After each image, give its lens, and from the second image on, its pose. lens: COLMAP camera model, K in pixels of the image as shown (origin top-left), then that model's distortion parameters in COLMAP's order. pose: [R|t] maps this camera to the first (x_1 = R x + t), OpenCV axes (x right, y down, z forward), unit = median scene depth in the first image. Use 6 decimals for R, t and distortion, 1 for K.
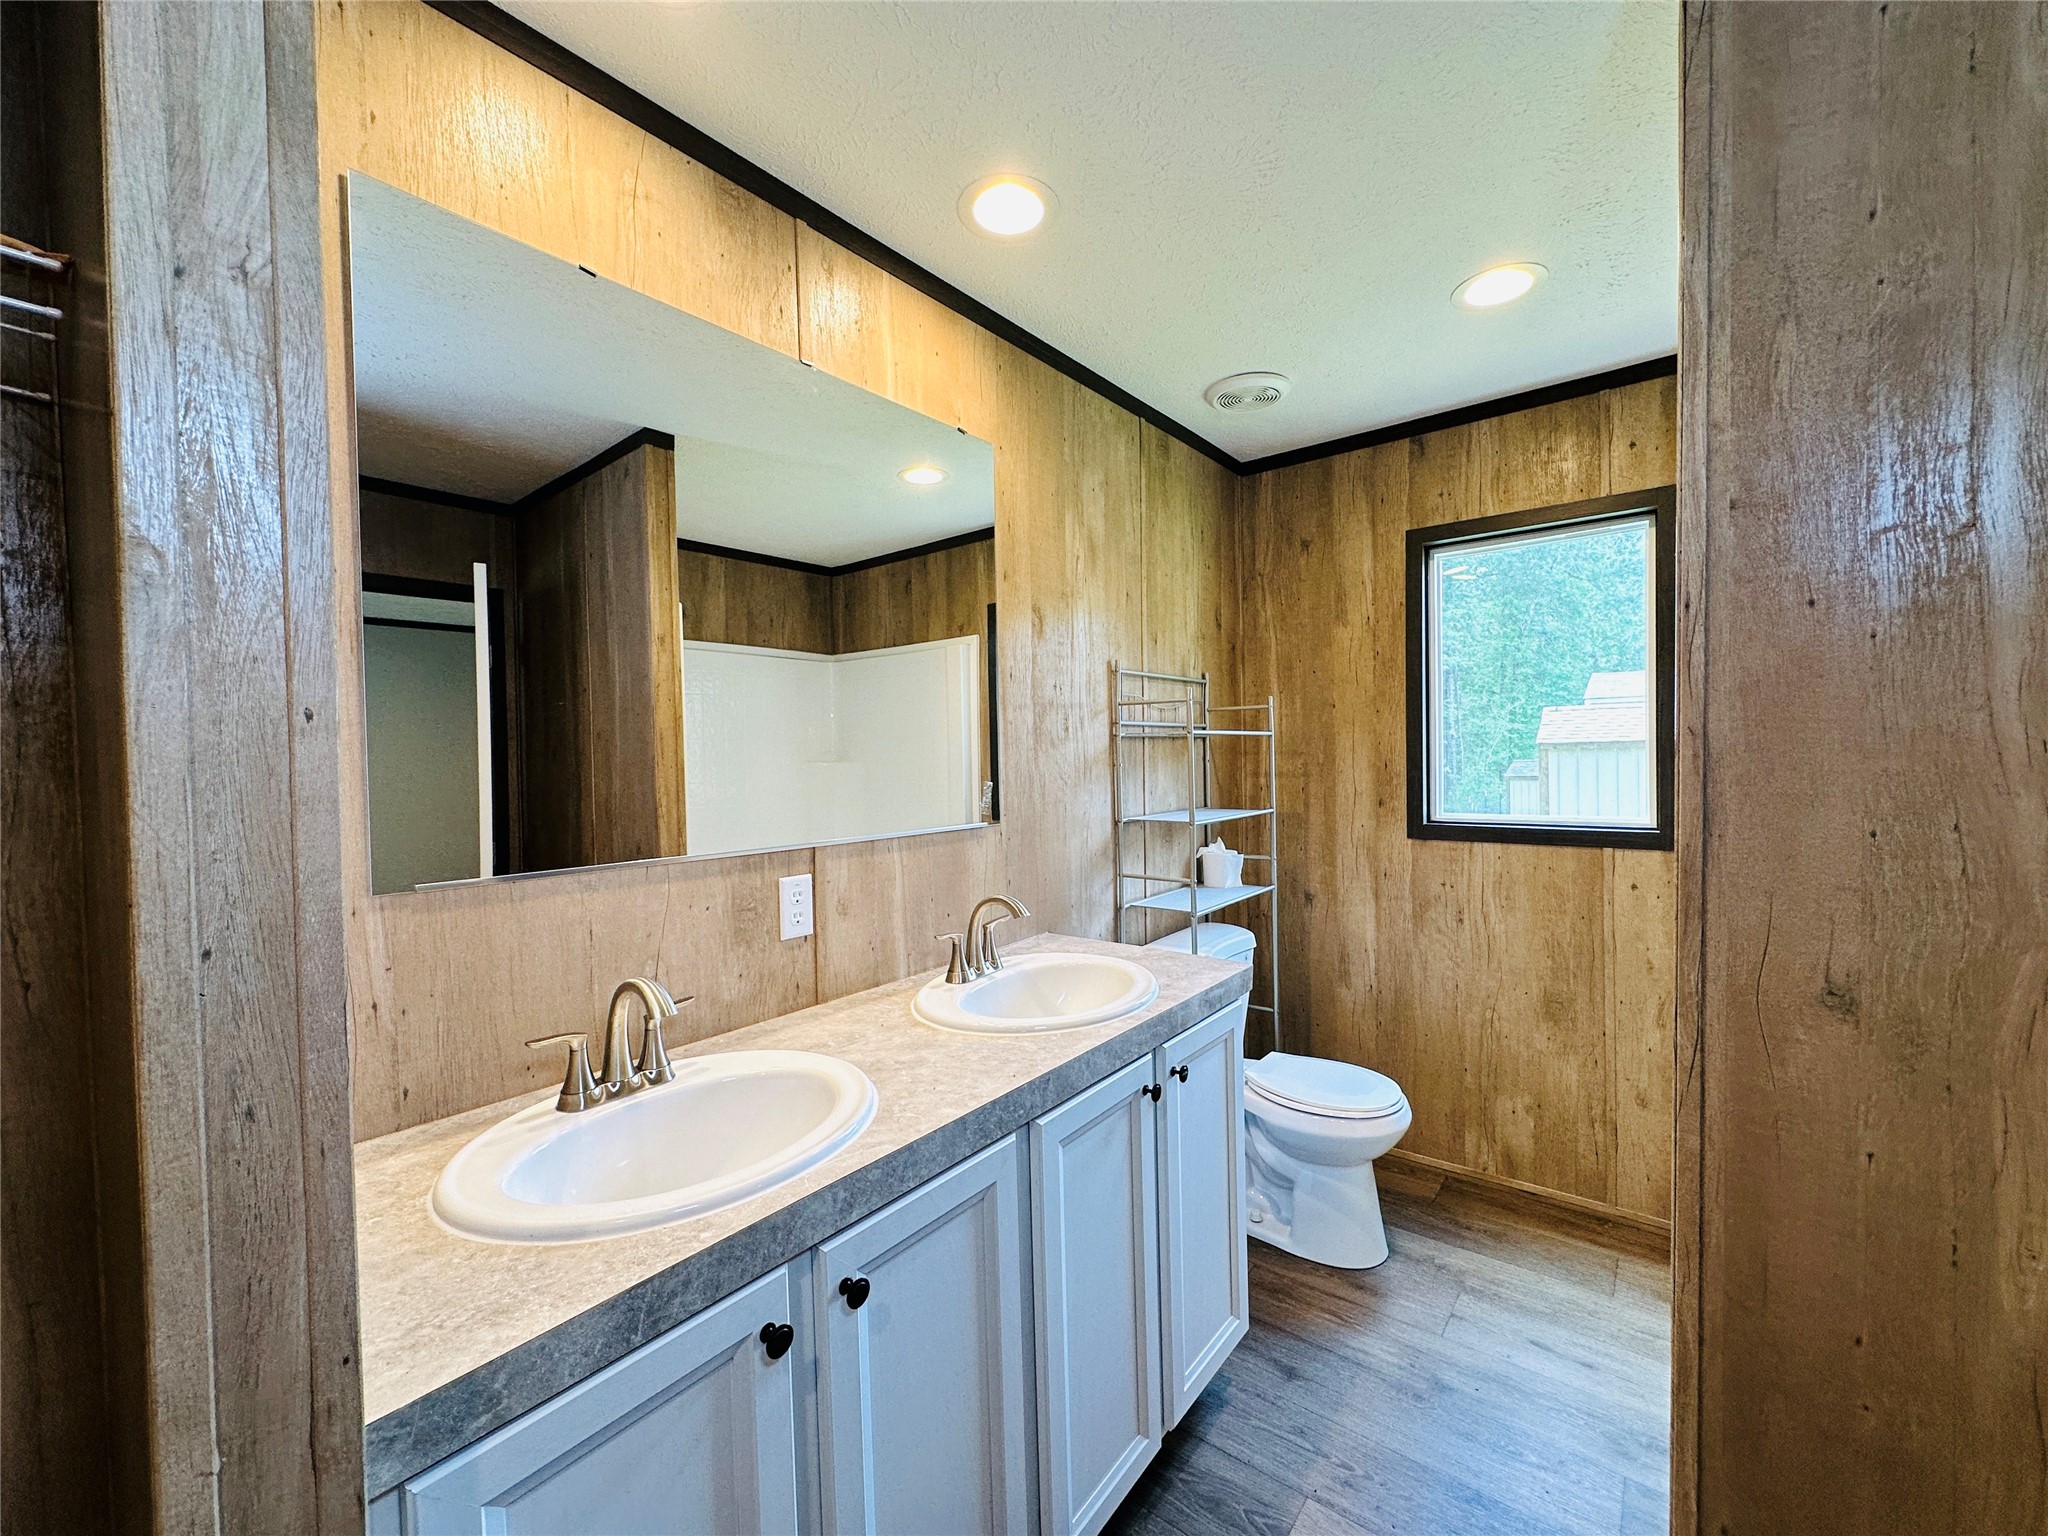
lens RADIAL K [[818.1, 0, 1026.1], [0, 818.1, 771.1], [0, 0, 1]] dist [-0.002640, 0.000298]
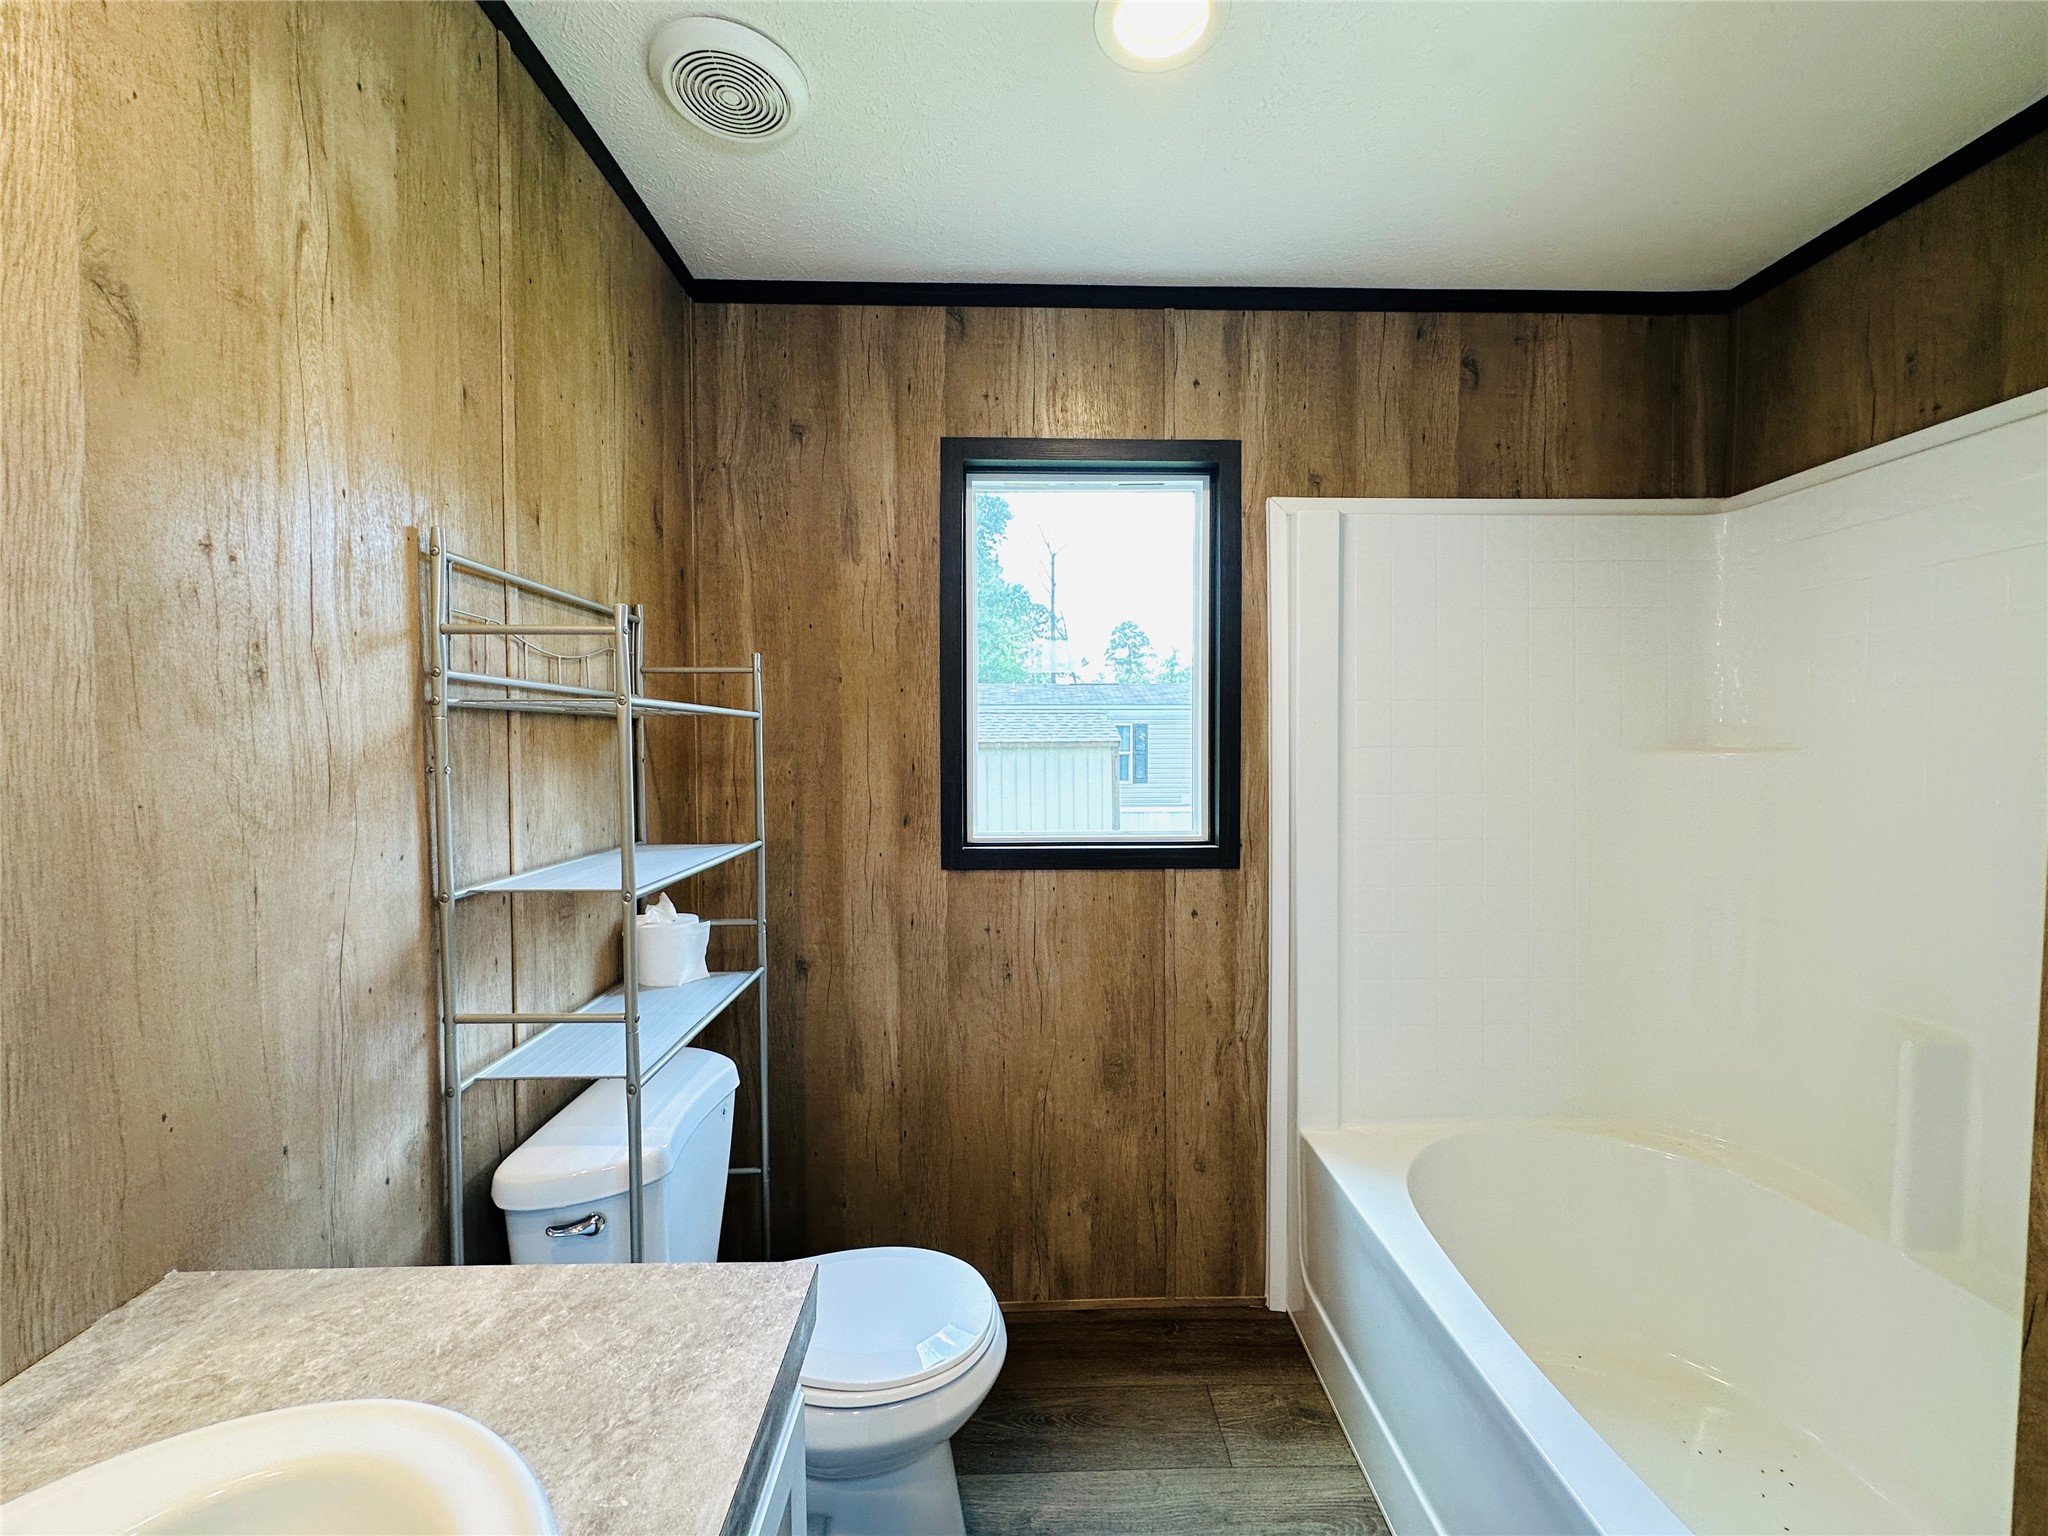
lens RADIAL K [[818.1, 0, 1026.1], [0, 818.1, 771.1], [0, 0, 1]] dist [-0.002640, 0.000298]
pose [[0.764022, -0.004420, 0.645175, 0.063986], [0.001040, 0.999984, 0.005619, -0.008484], [-0.645189, -0.003622, 0.764014, 0.423249]]
